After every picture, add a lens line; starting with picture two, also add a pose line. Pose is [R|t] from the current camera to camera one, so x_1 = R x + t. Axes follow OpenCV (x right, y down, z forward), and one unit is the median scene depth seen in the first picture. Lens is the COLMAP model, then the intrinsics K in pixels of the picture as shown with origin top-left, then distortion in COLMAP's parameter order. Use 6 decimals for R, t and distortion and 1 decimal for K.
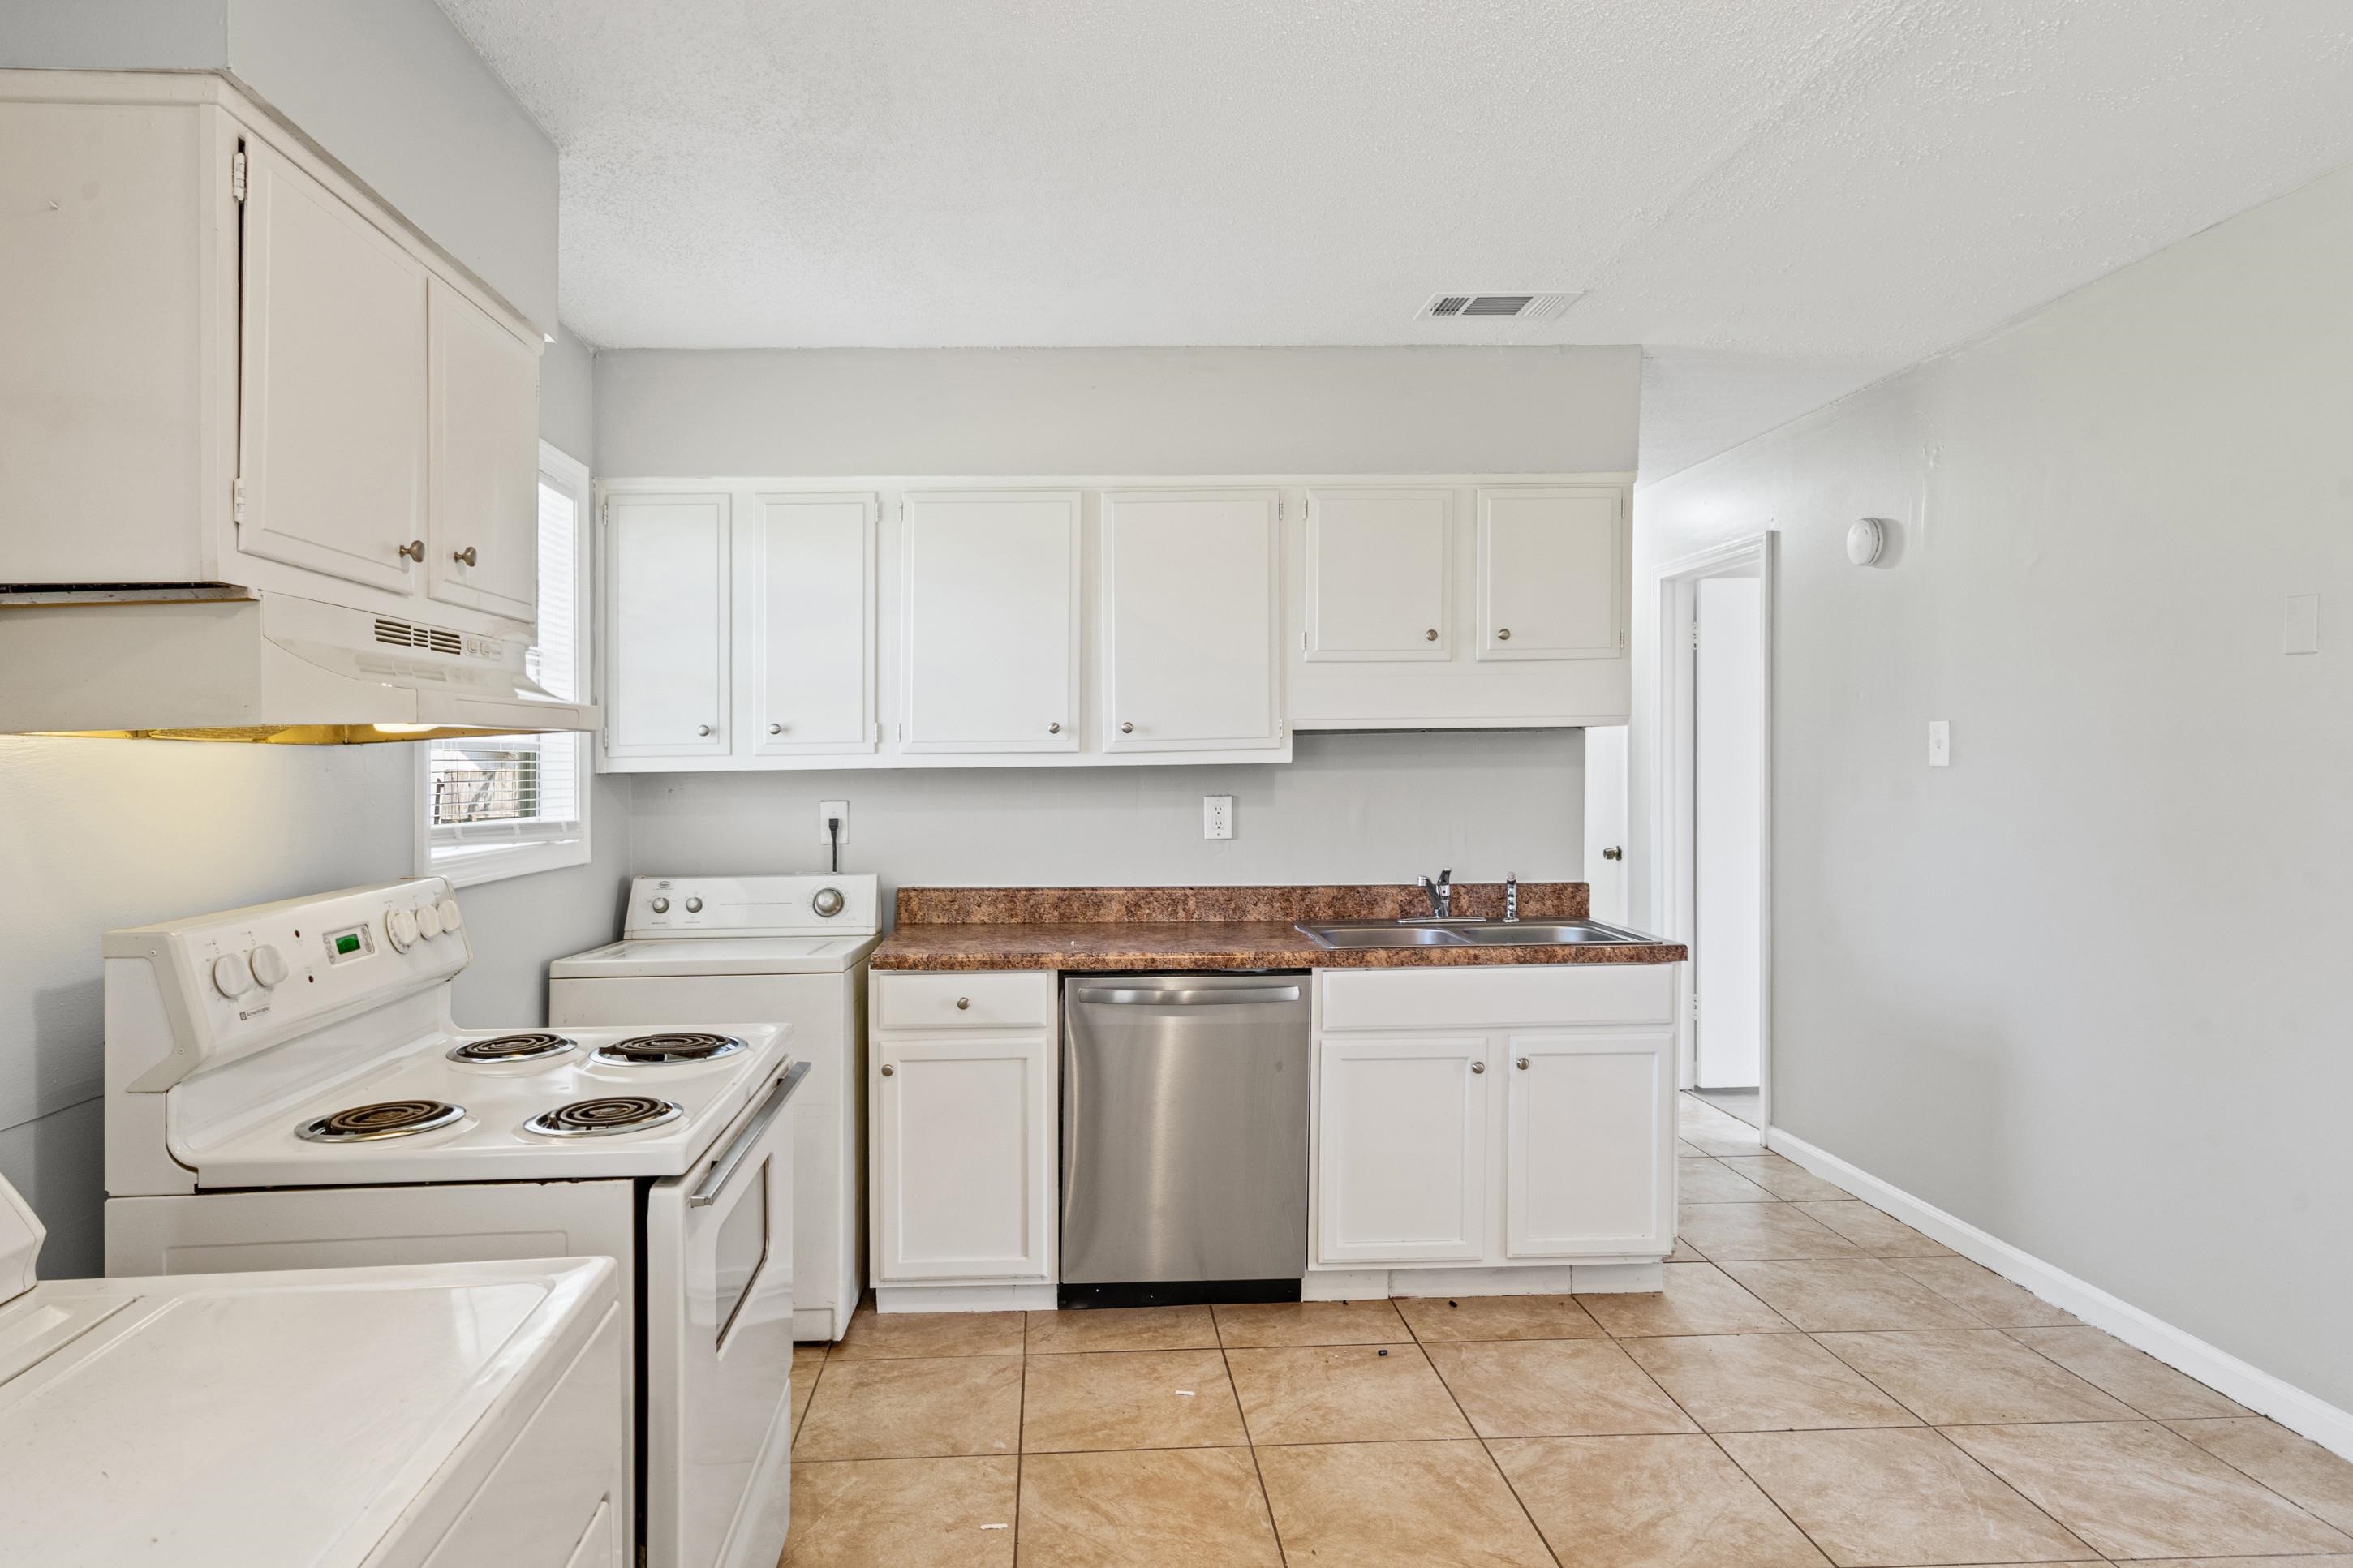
lens RADIAL K [[1372.2, 0, 1170.8], [0, 1372.2, 770.9], [0, 0, 1]] dist [0.005183, 0.001096]
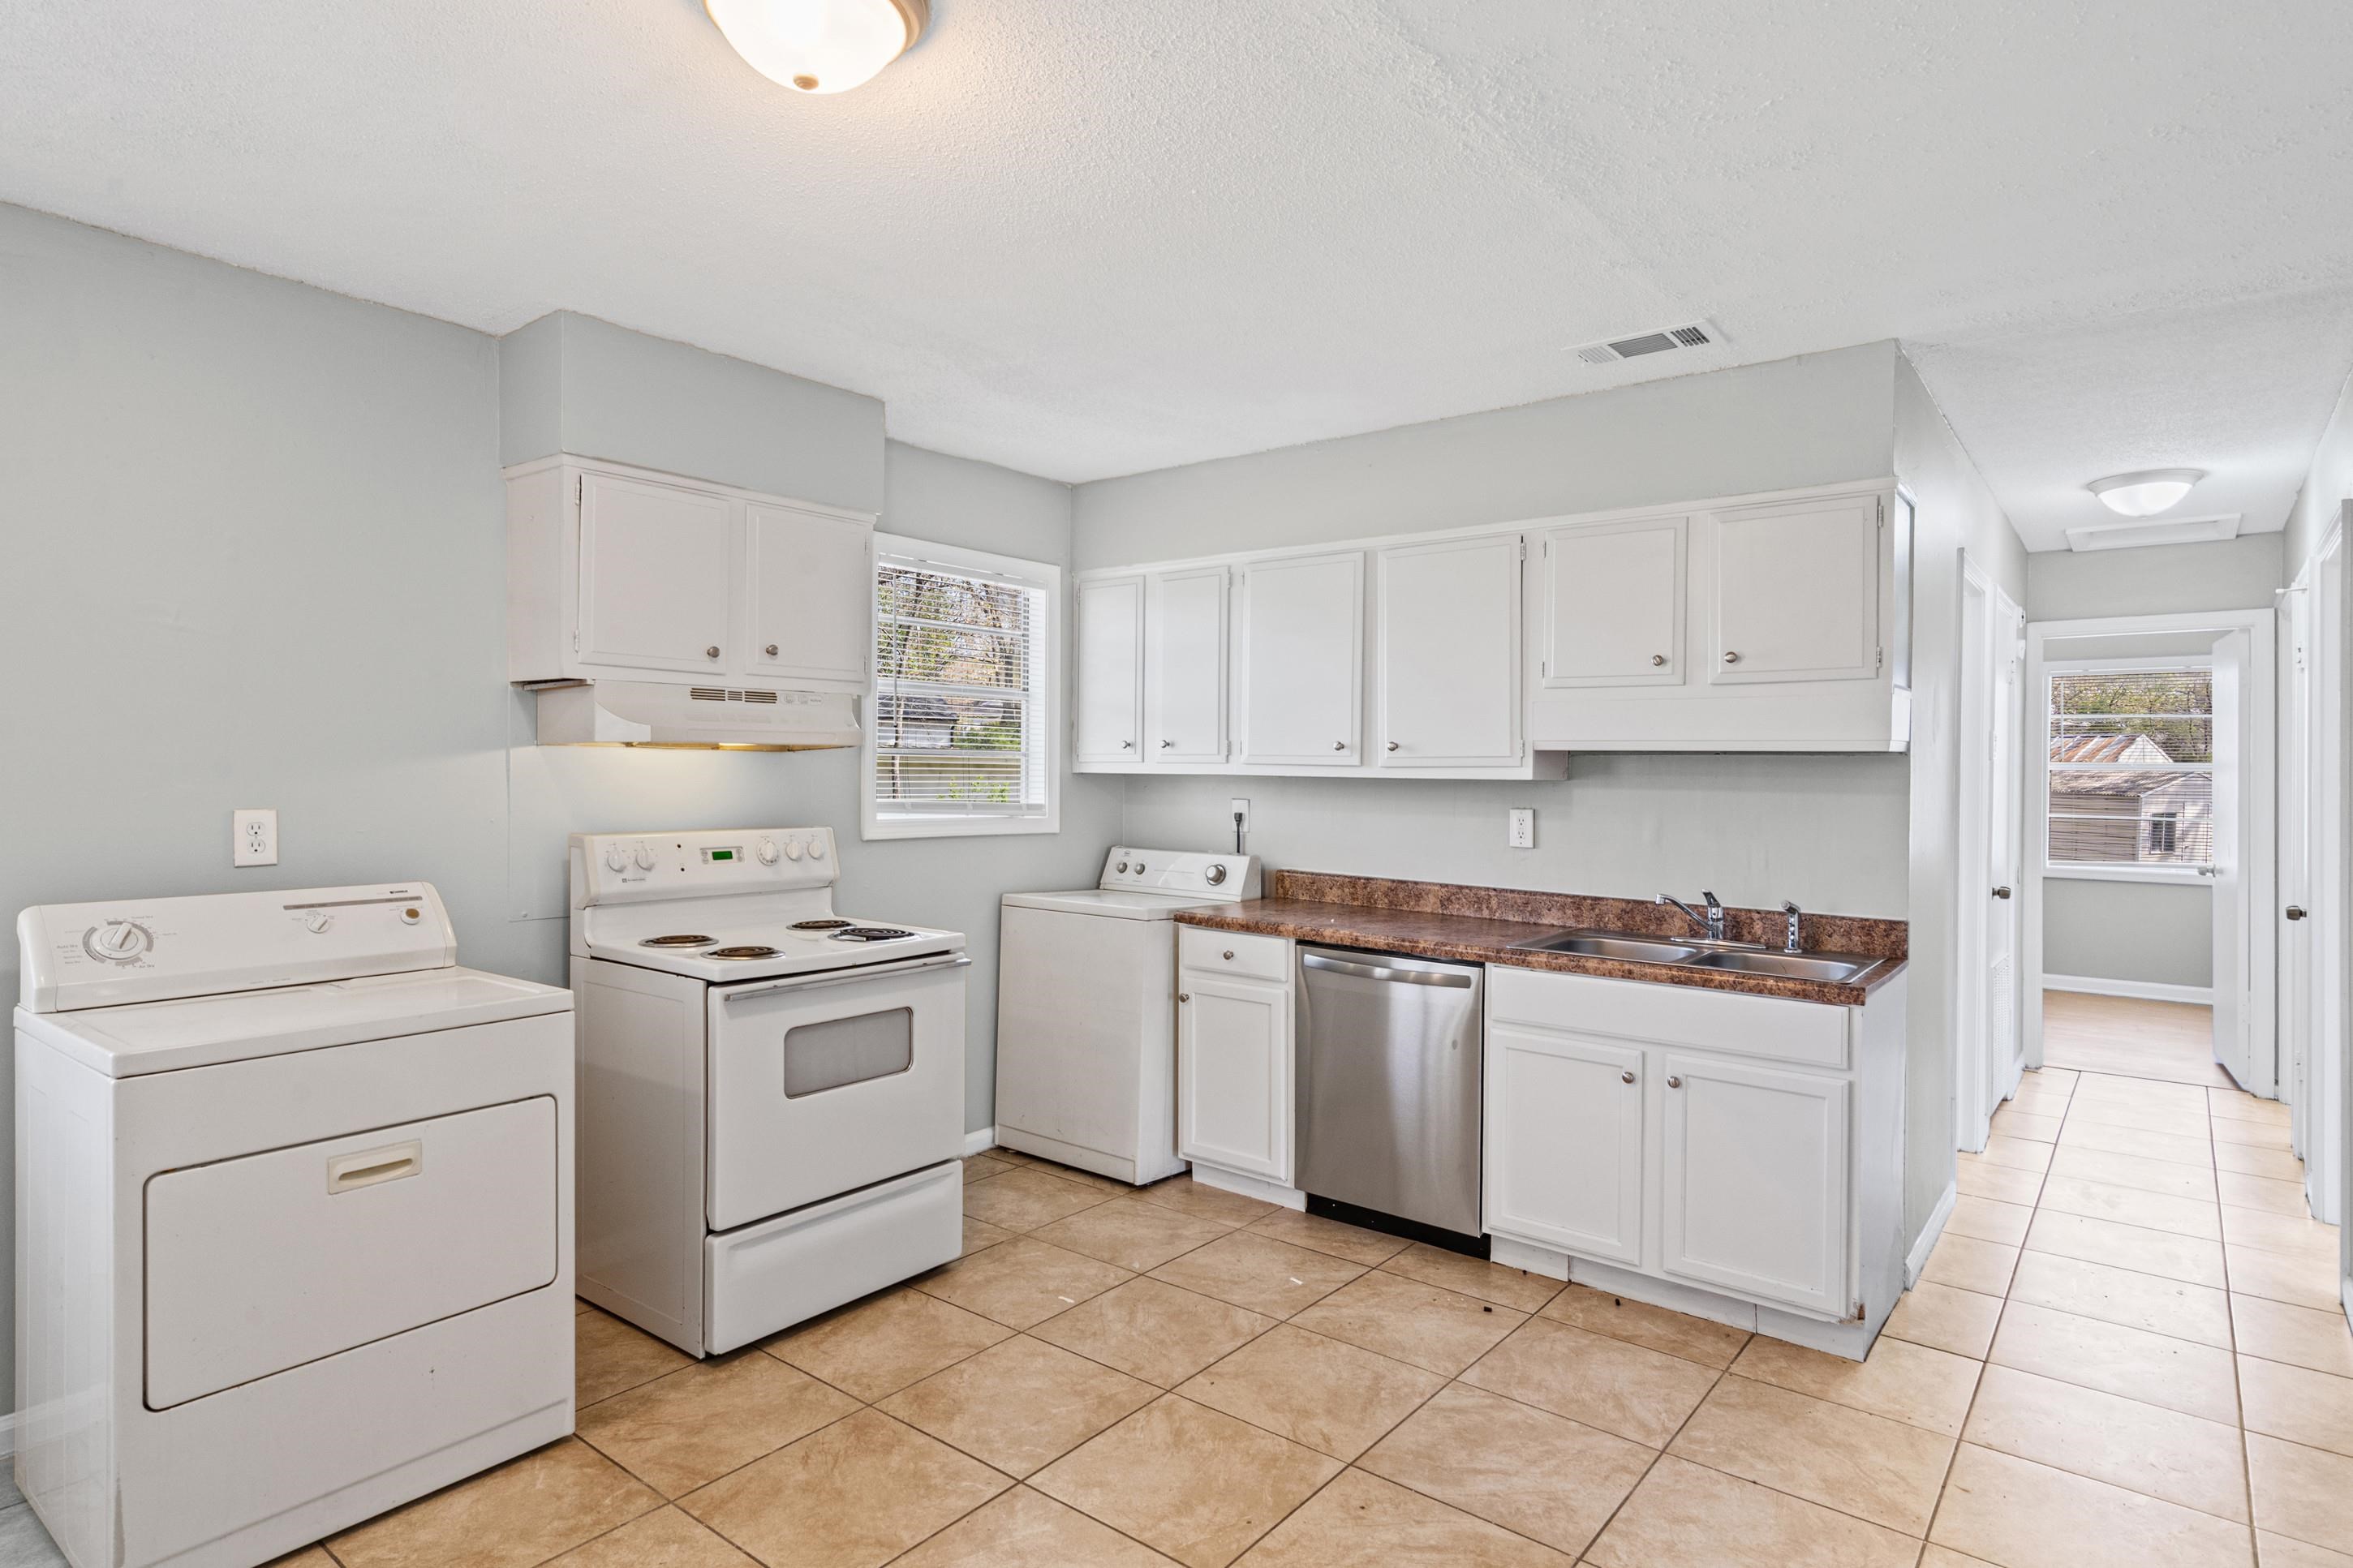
lens RADIAL K [[1292.8, 0, 1170.6], [0, 1292.8, 772.4], [0, 0, 1]] dist [0.008692, -0.000848]
pose [[0.752942, 0.026784, -0.657542, 0.575006], [-0.029314, 0.999545, 0.007148, -0.011576], [0.657434, 0.013893, 0.753384, 0.027486]]
